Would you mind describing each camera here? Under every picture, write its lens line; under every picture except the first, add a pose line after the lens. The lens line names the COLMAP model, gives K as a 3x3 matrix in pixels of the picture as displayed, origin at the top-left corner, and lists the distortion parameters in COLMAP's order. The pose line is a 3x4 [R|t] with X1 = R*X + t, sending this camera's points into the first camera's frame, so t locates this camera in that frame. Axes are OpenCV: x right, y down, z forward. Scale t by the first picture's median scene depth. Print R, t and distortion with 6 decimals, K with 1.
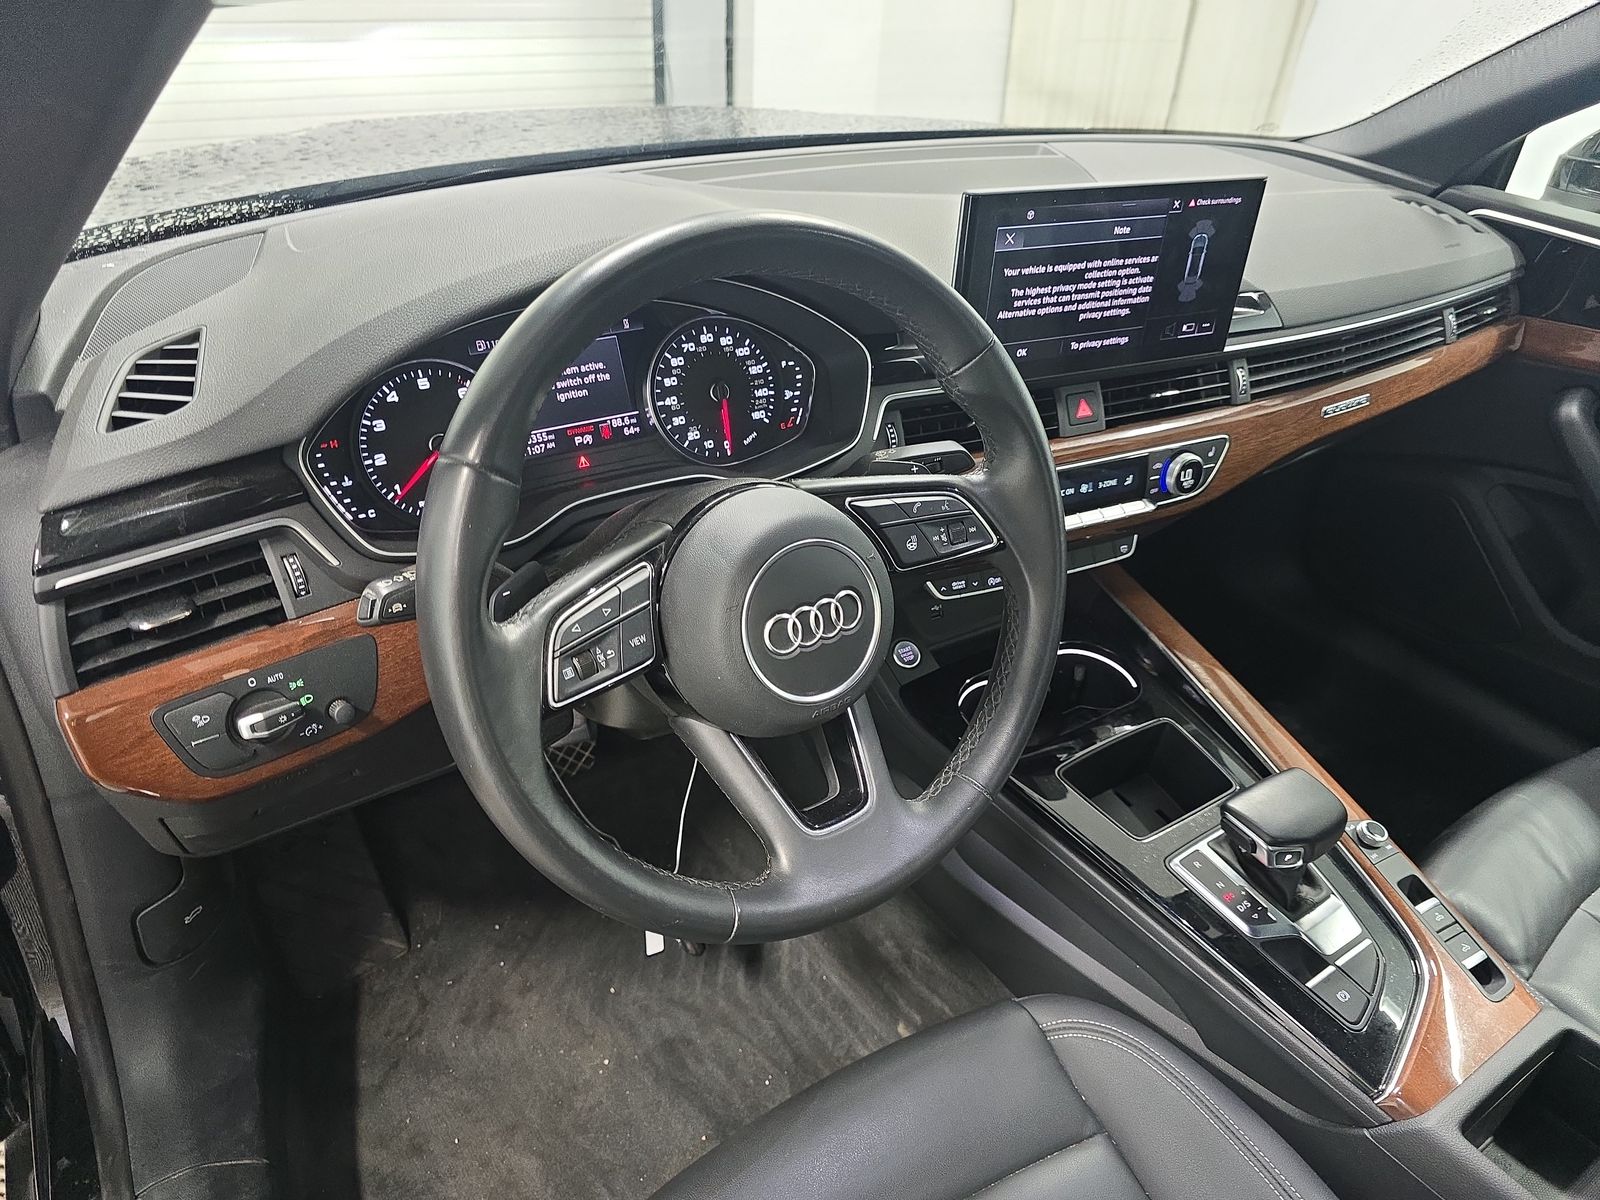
lens RADIAL K [[1077.7, 0, 799.0], [0, 1077.7, 607.8], [0, 0, 1]] dist [0.025776, -0.010844]
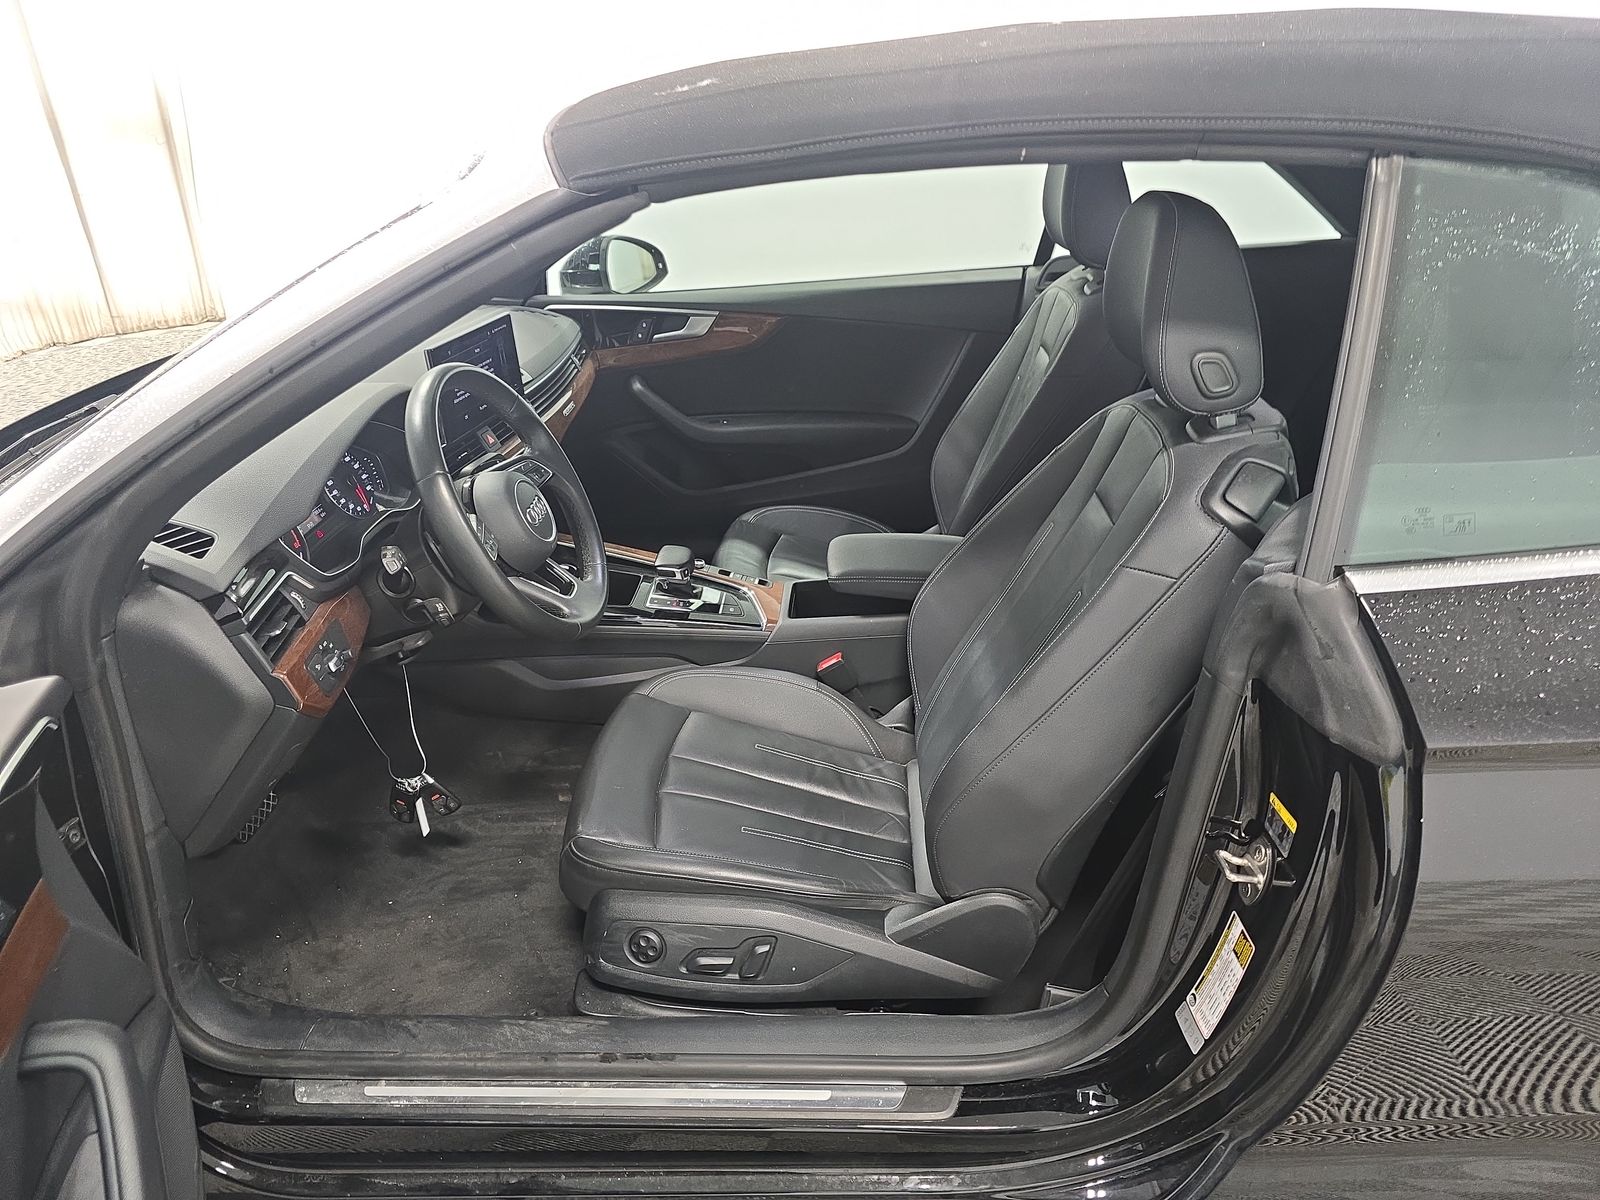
lens RADIAL K [[1077.7, 0, 804.6], [0, 1077.7, 598.4], [0, 0, 1]] dist [0.025776, -0.010844]
pose [[0.594473, -0.412410, 0.690304, -0.967139], [0.489986, 0.866463, 0.095690, 0.175750], [-0.637586, 0.281354, 0.717163, -0.761698]]
